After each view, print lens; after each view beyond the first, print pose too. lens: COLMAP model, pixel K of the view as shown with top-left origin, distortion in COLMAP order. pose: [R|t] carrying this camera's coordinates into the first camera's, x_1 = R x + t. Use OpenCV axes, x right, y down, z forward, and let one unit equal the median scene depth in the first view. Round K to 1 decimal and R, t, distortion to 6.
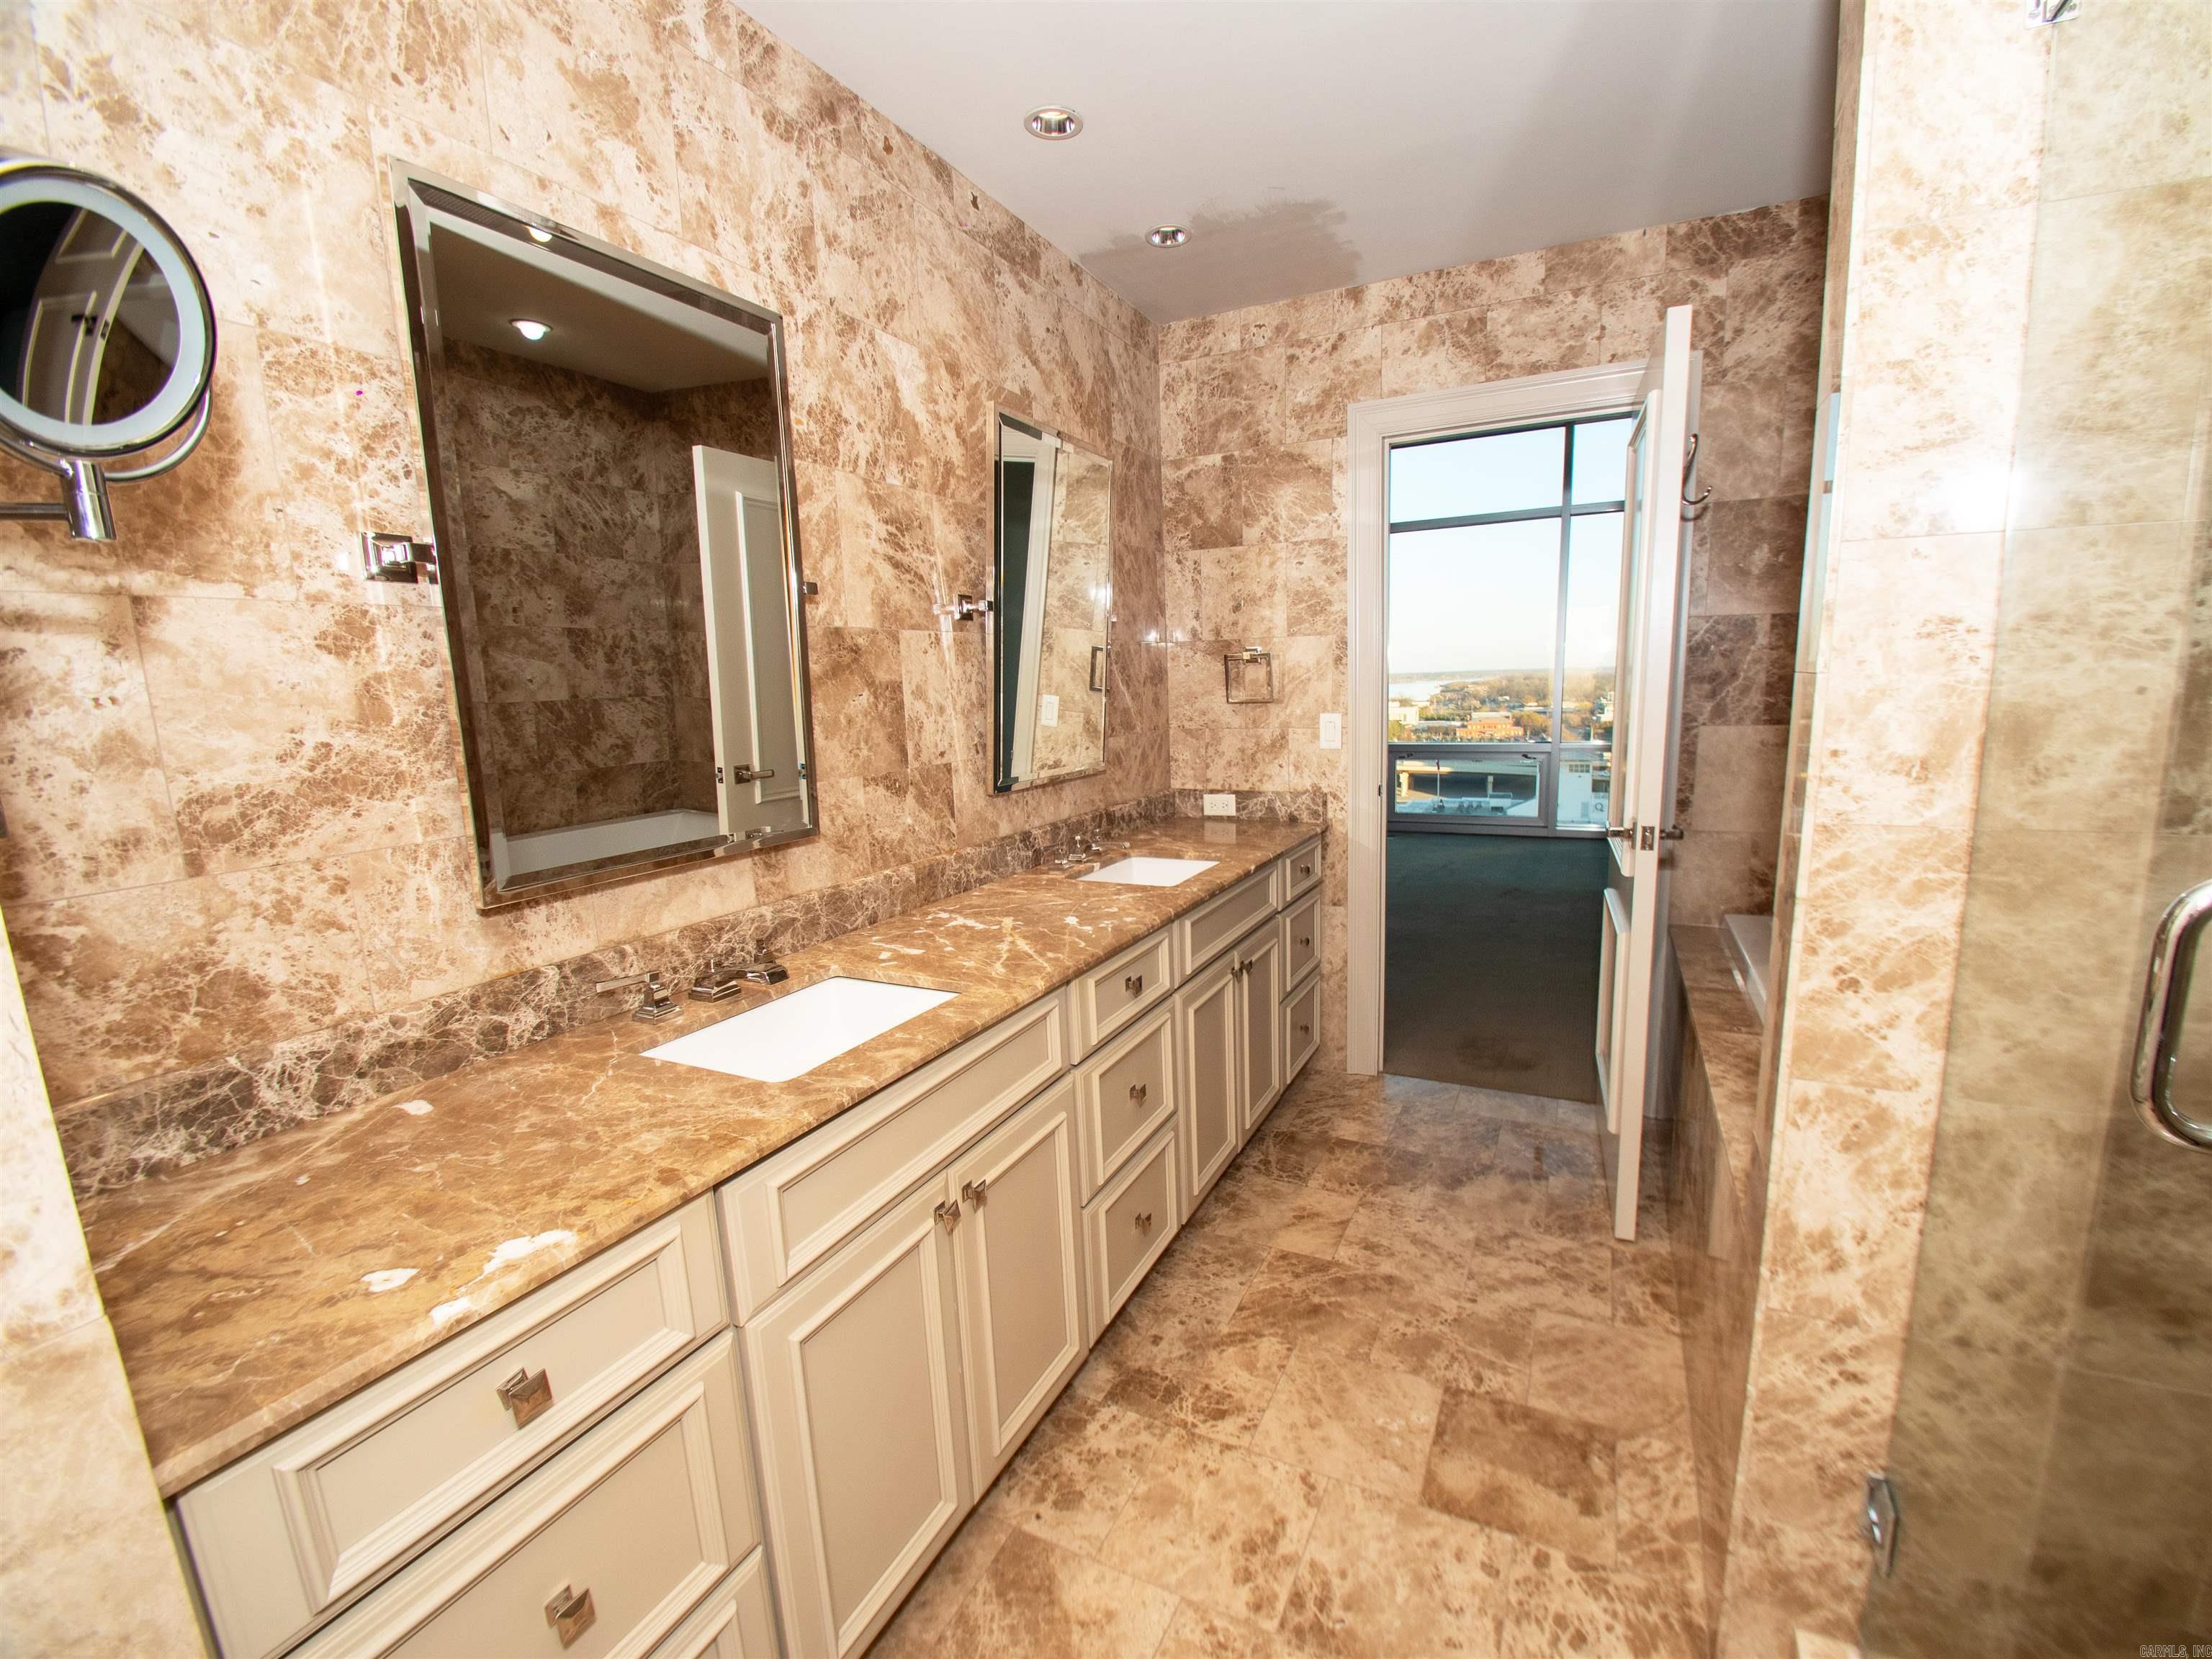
lens RADIAL K [[952.2, 0, 1132.6], [0, 952.2, 851.7], [0, 0, 1]] dist [0.005257, -0.016189]
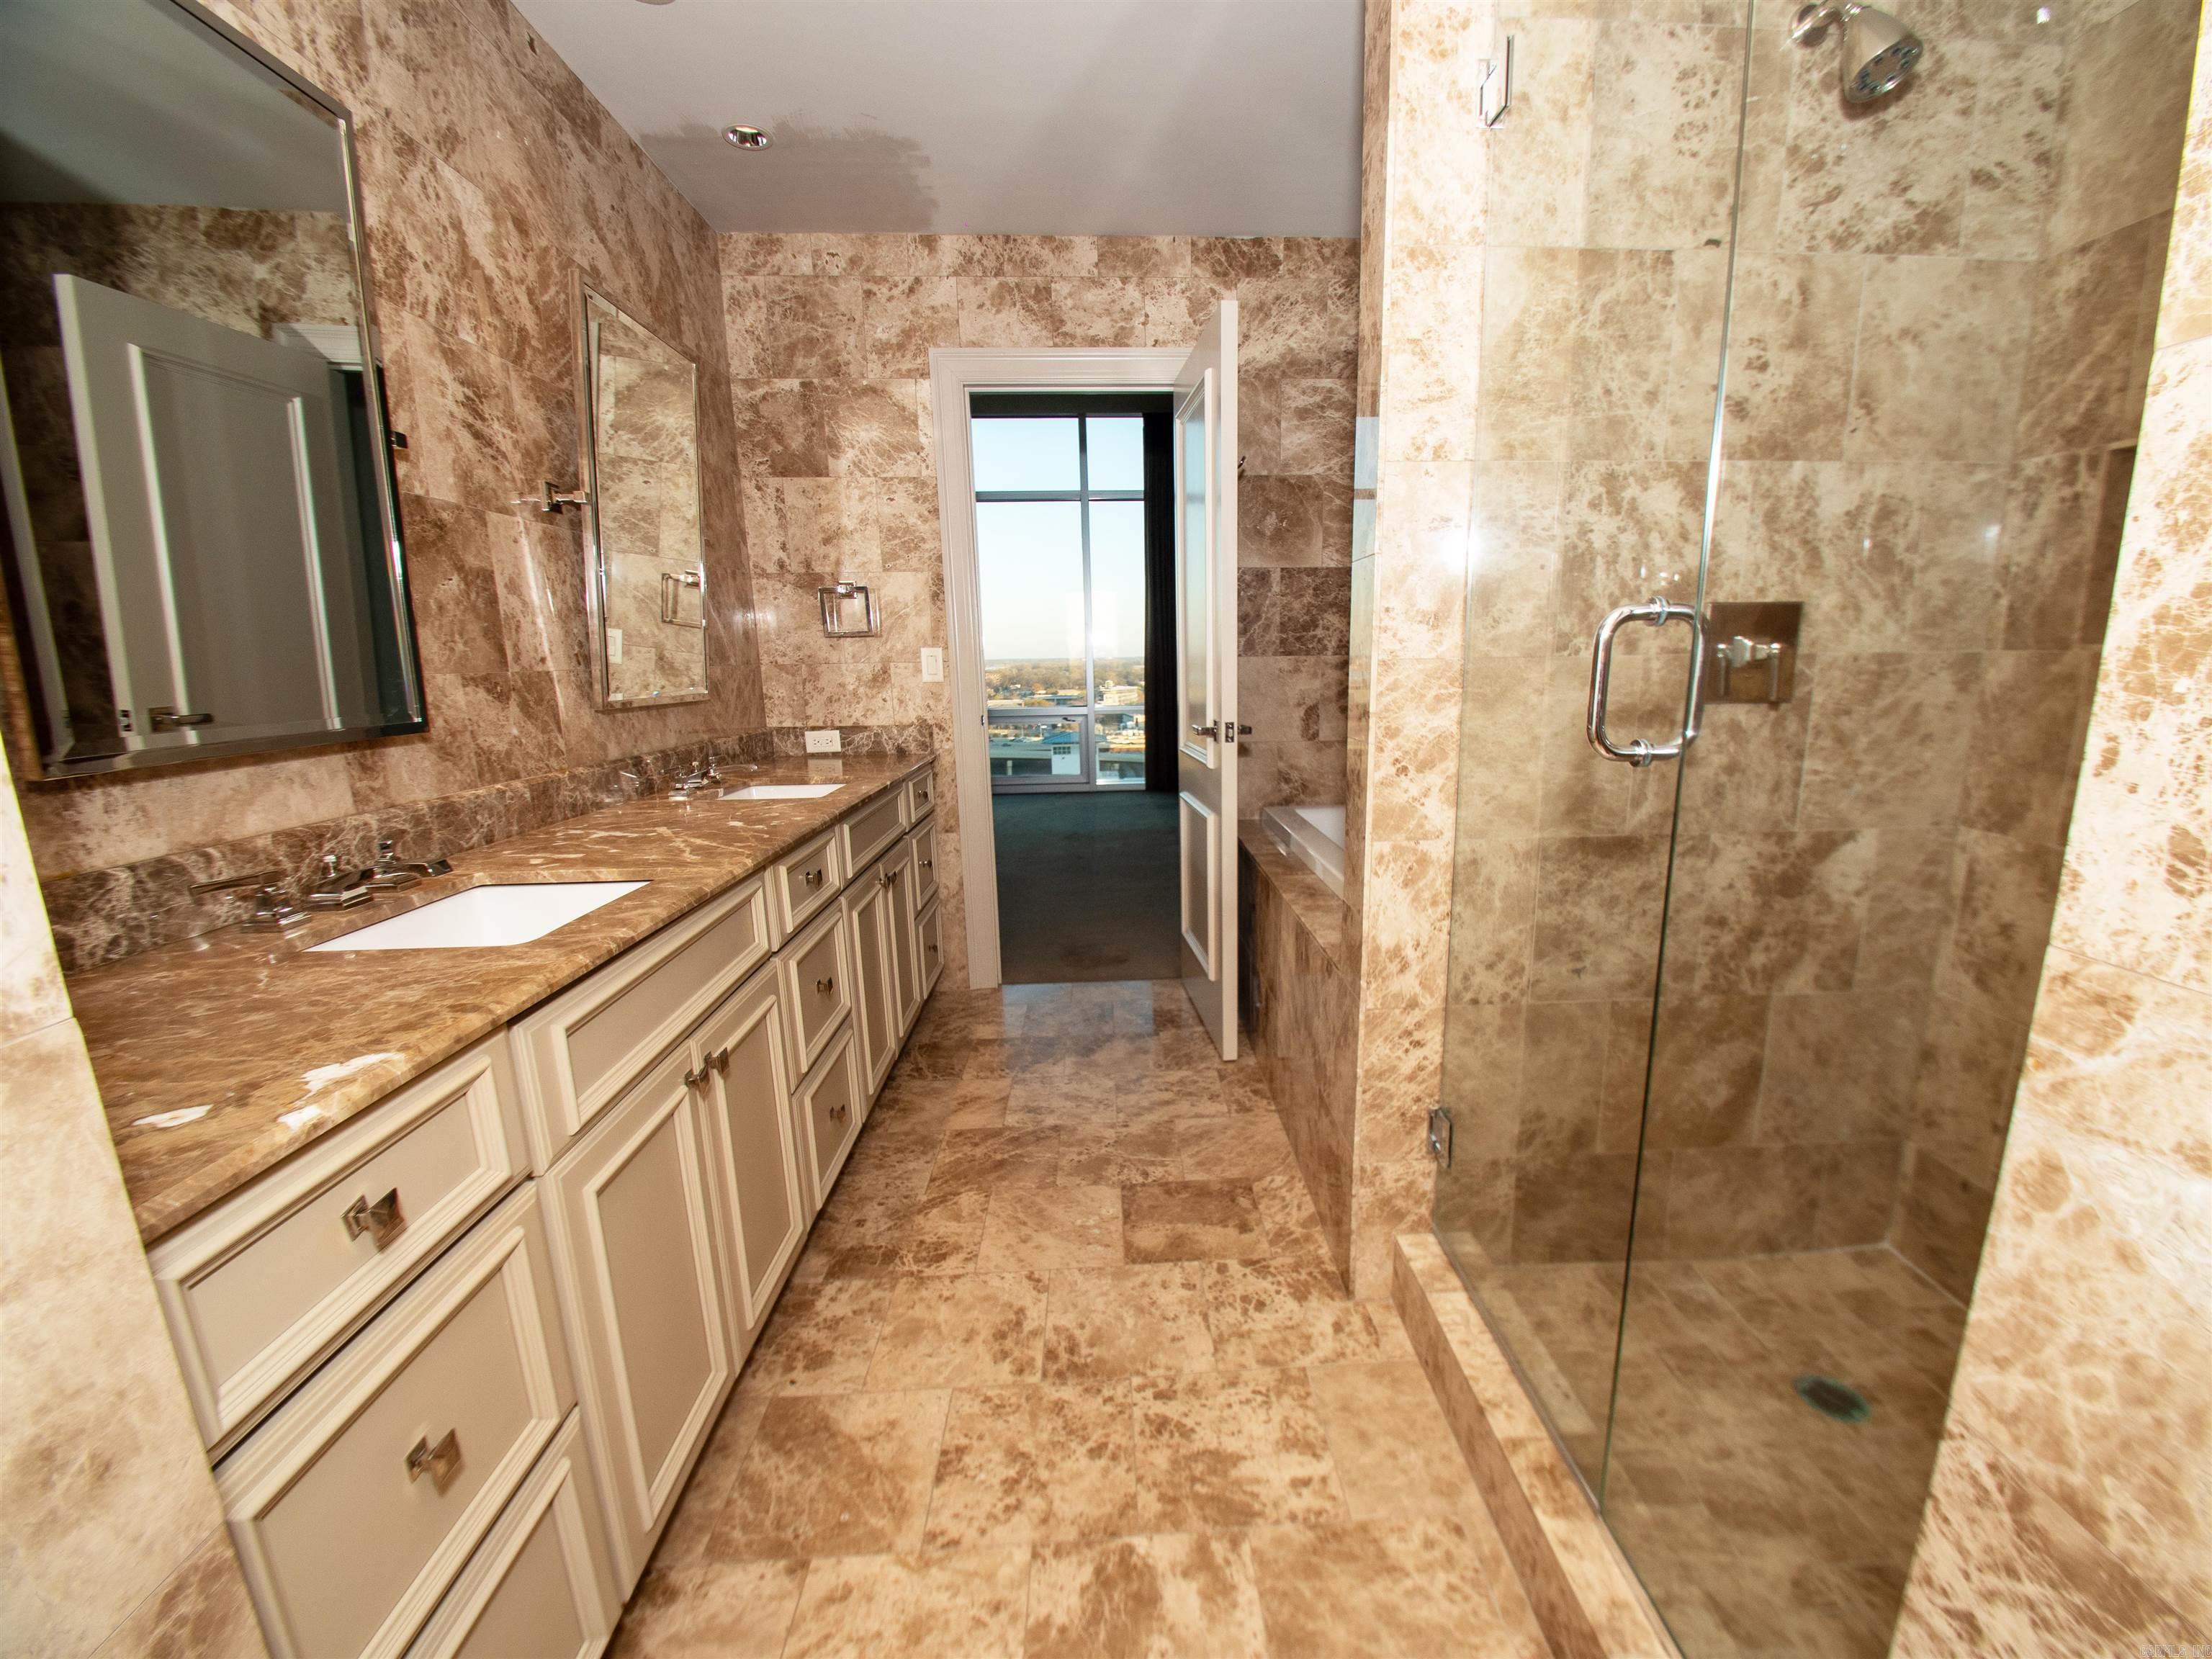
lens RADIAL K [[967.1, 0, 1144.8], [0, 967.1, 870.7], [0, 0, 1]] dist [0.000883, -0.016091]
pose [[0.876493, -0.082656, 0.474266, -0.164970], [0.070343, 0.996566, 0.043681, 0.103035], [-0.476248, -0.004925, 0.879297, -0.067617]]
